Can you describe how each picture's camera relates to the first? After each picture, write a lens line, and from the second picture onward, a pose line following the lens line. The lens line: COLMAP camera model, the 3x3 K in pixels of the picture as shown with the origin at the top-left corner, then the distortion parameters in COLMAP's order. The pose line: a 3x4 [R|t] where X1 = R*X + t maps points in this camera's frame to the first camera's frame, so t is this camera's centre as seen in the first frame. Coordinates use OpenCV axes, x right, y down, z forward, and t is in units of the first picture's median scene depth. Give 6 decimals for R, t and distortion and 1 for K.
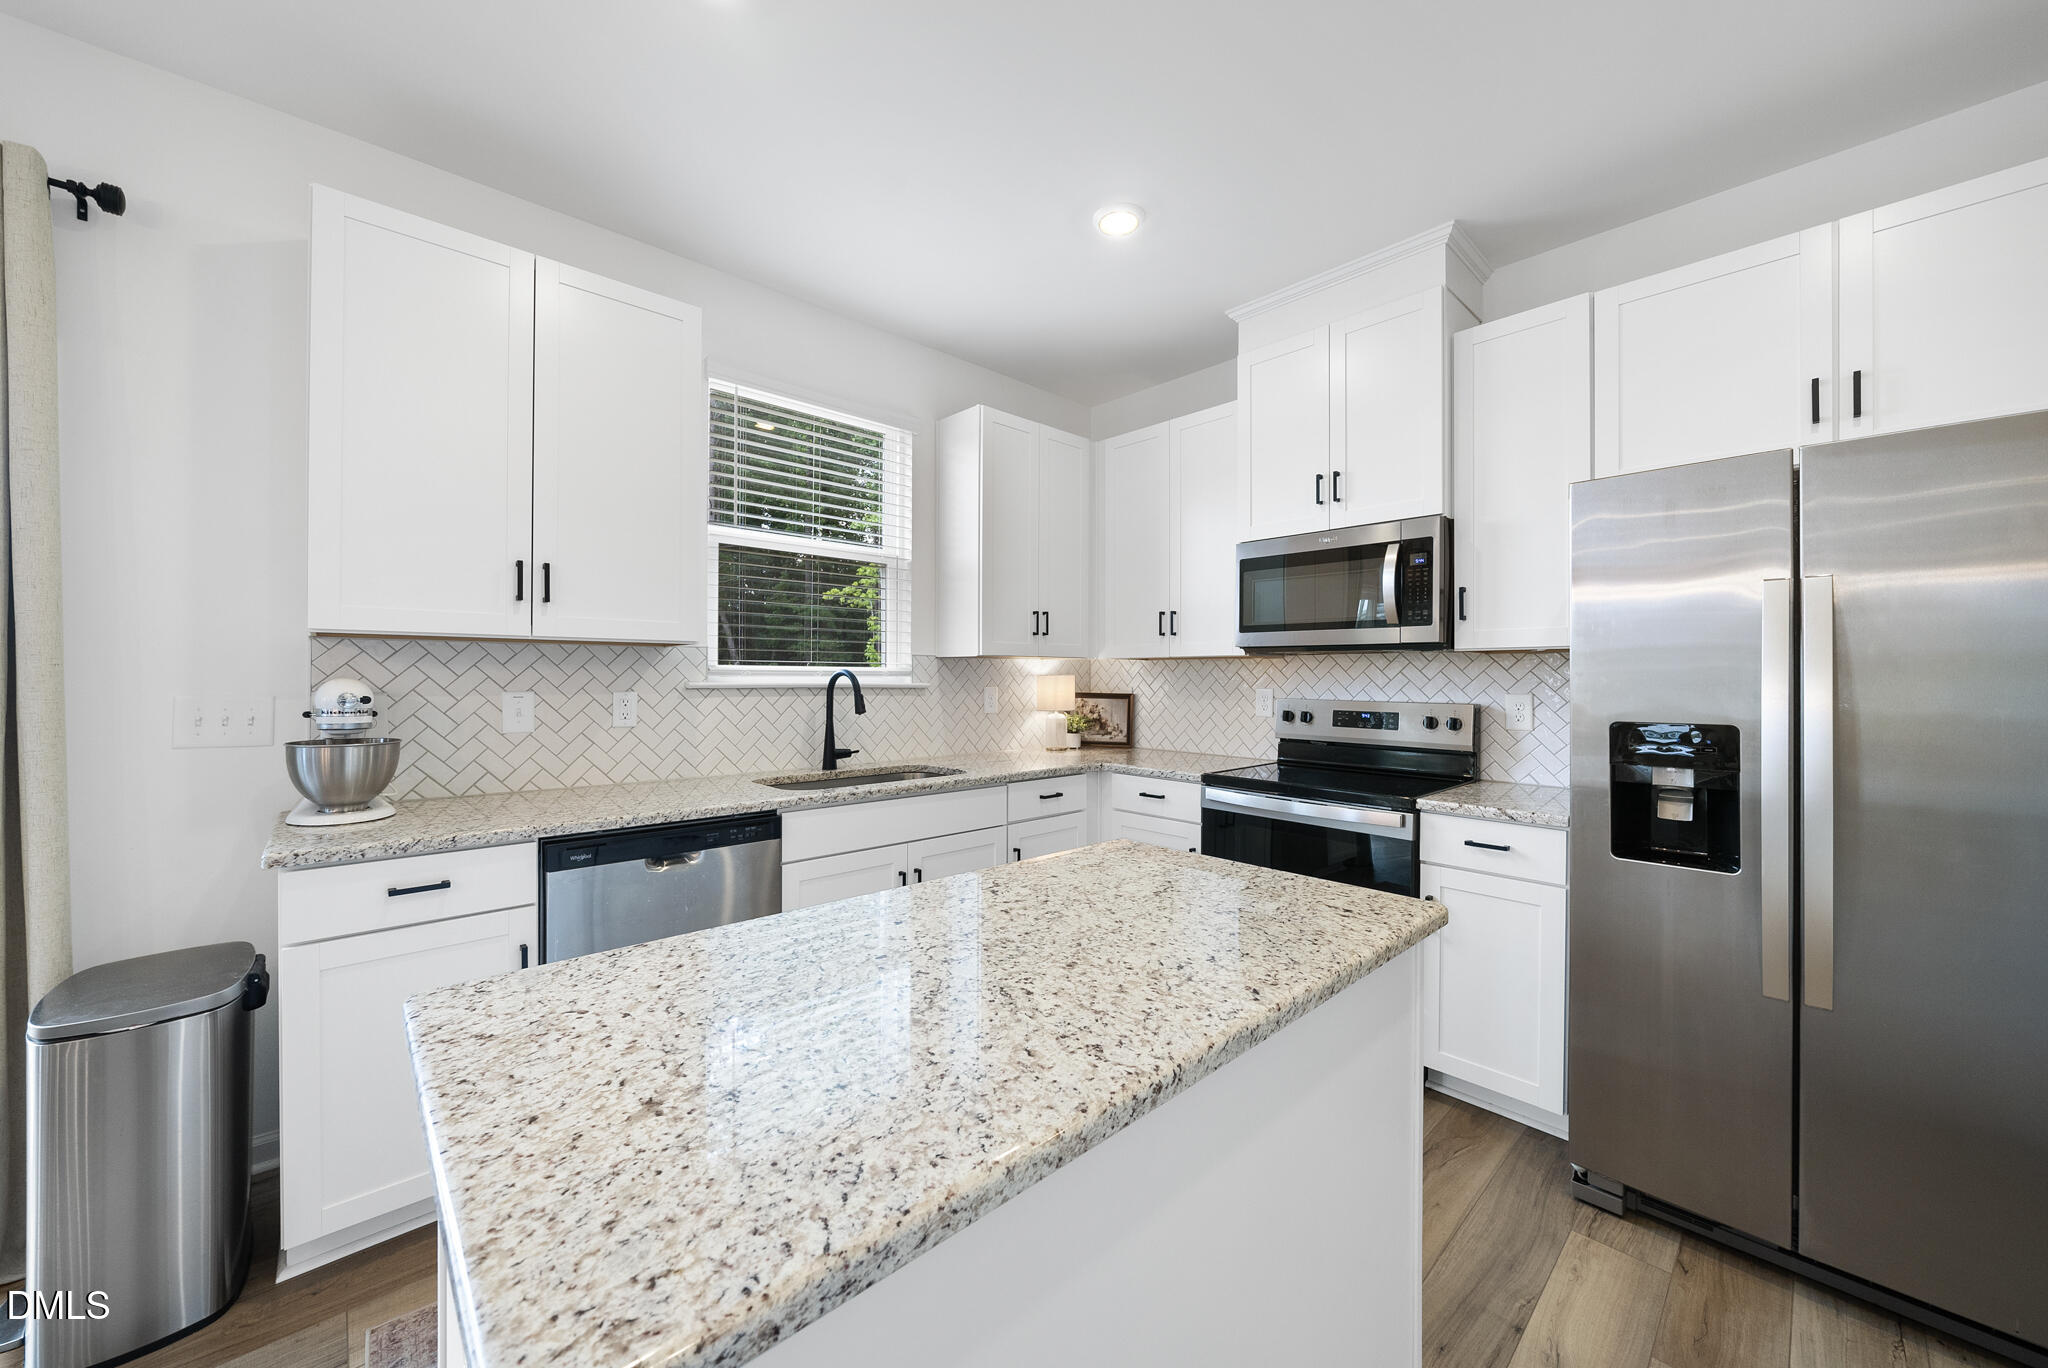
lens RADIAL K [[745.0, 0, 1020.6], [0, 745.0, 675.7], [0, 0, 1]] dist [-0.004467, 0.000140]
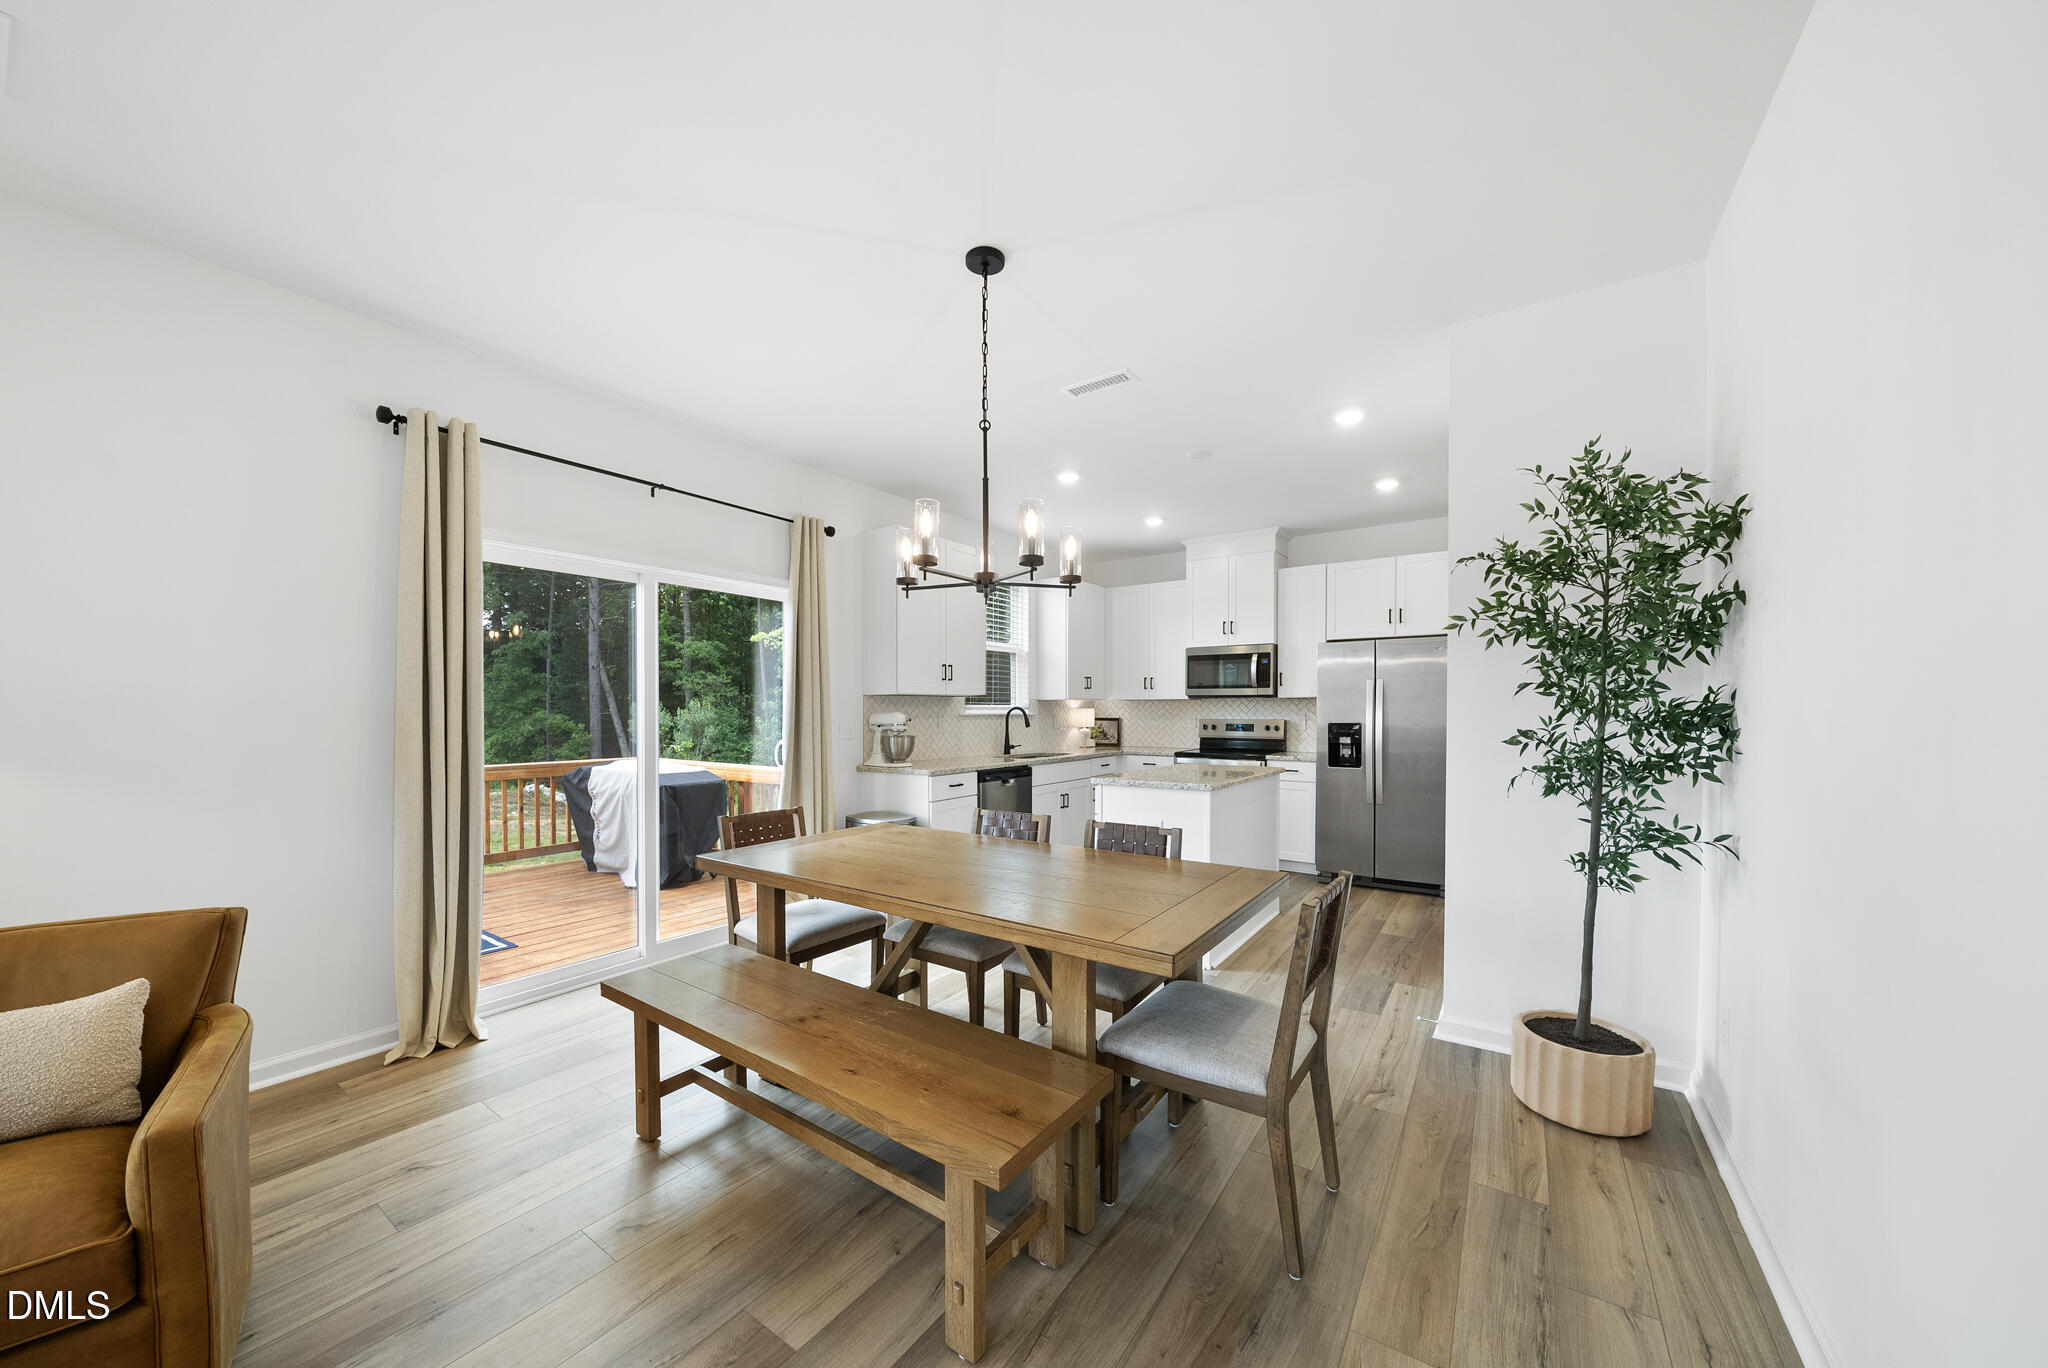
lens RADIAL K [[712.3, 0, 1032.7], [0, 712.3, 721.1], [0, 0, 1]] dist [0.000340, -0.000021]
pose [[0.972511, -0.009272, 0.232673, -0.730029], [0.004935, 0.999803, 0.019216, -0.006057], [-0.232805, -0.017539, 0.972365, -1.070153]]
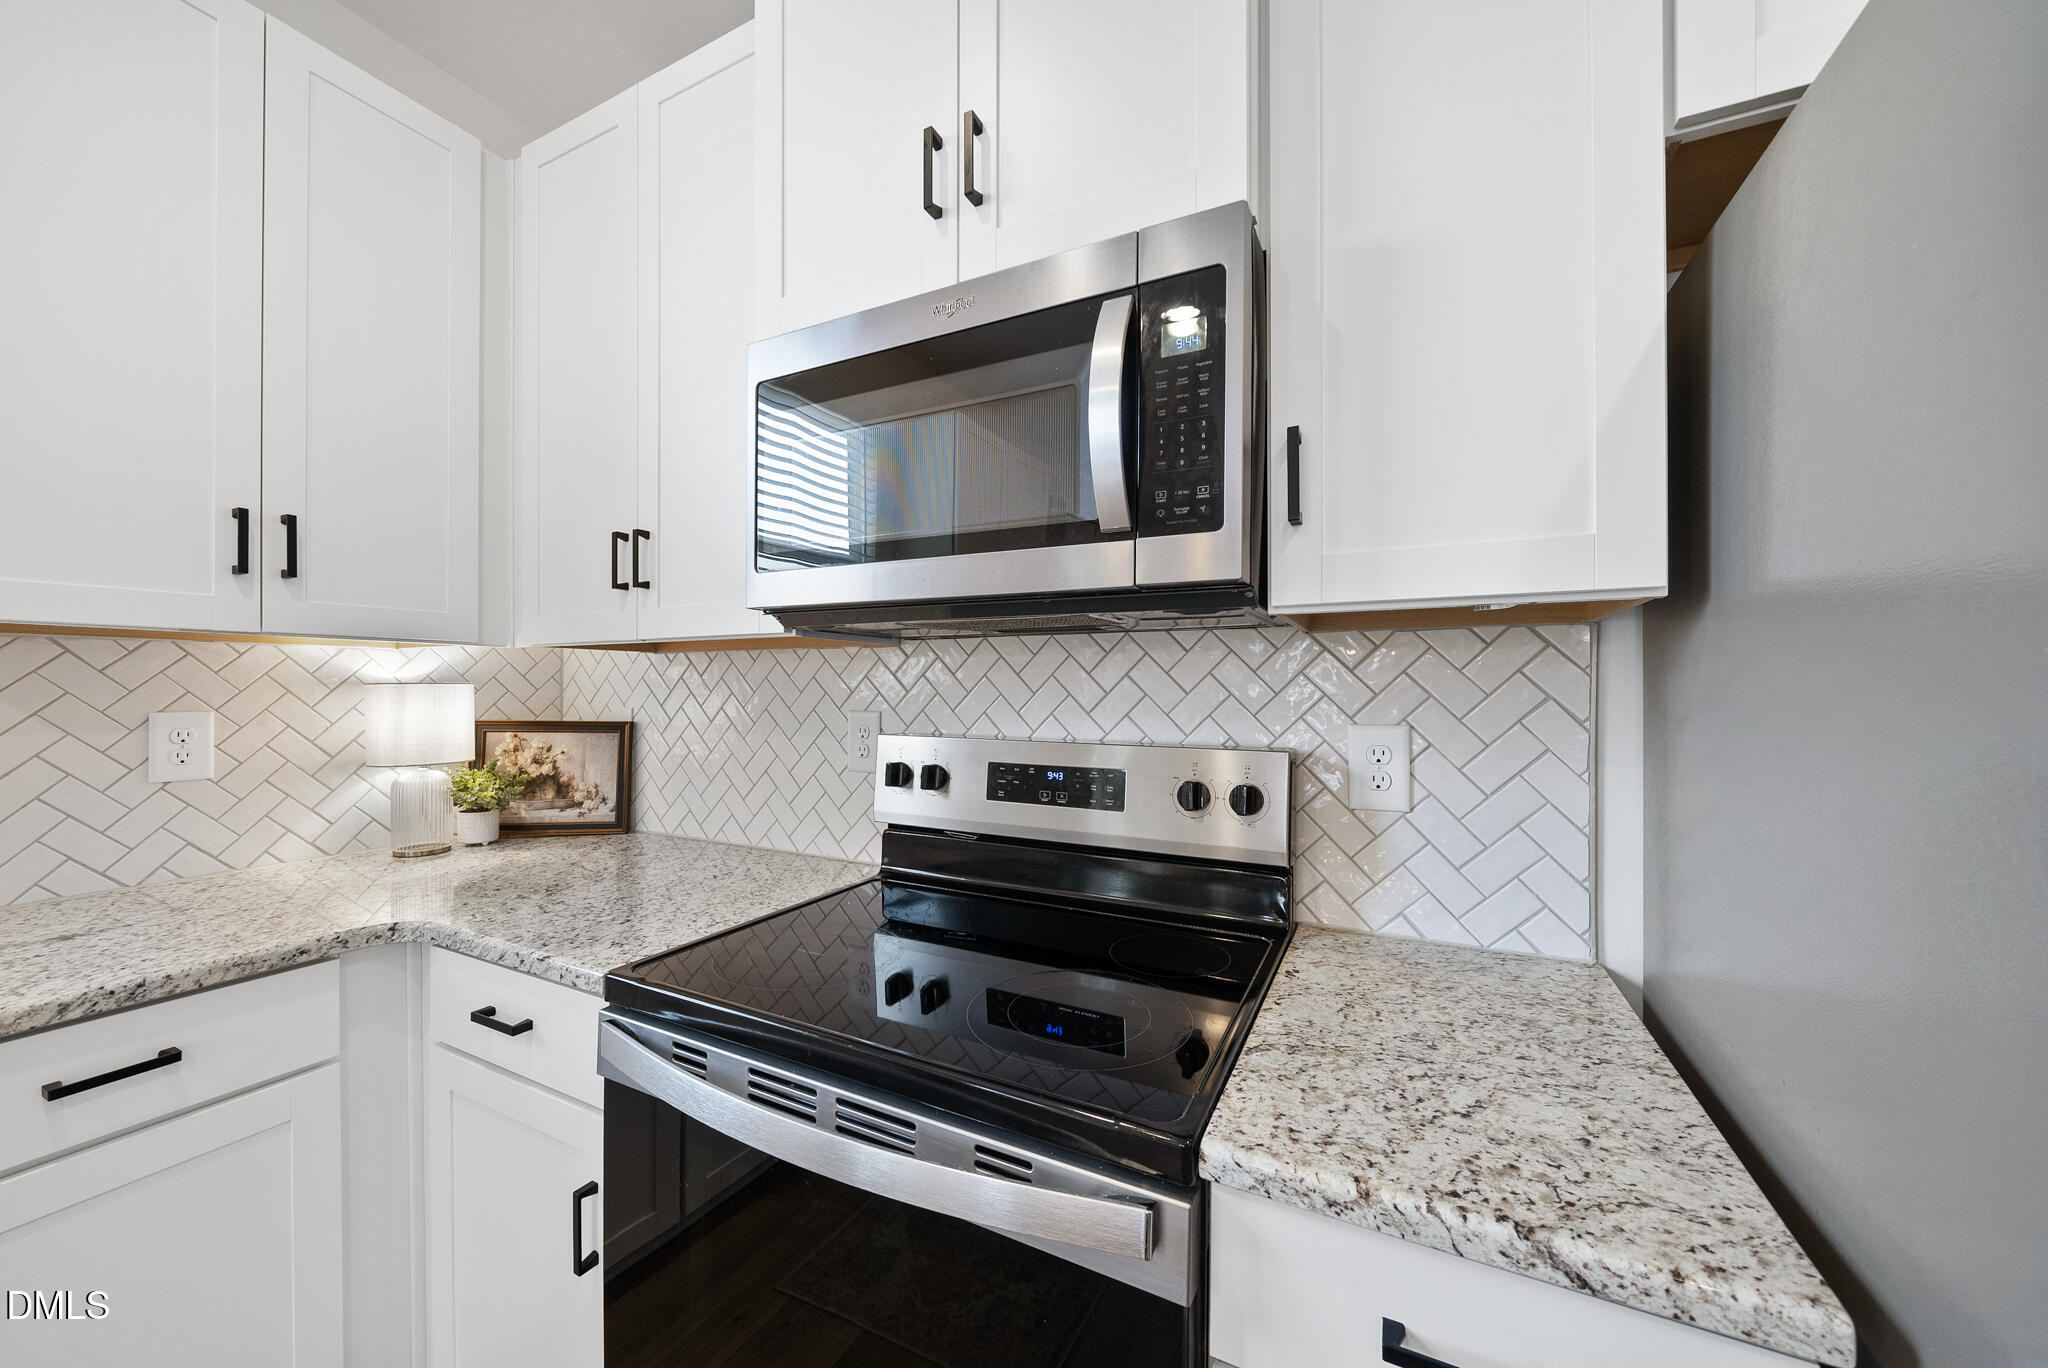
lens RADIAL K [[745.0, 0, 1015.6], [0, 745.0, 691.1], [0, 0, 1]] dist [-0.004467, 0.000140]
pose [[0.941513, -0.002082, 0.336969, 0.332466], [0.000412, 0.999987, 0.005026, 0.002639], [-0.336975, -0.004594, 0.941502, 0.674353]]
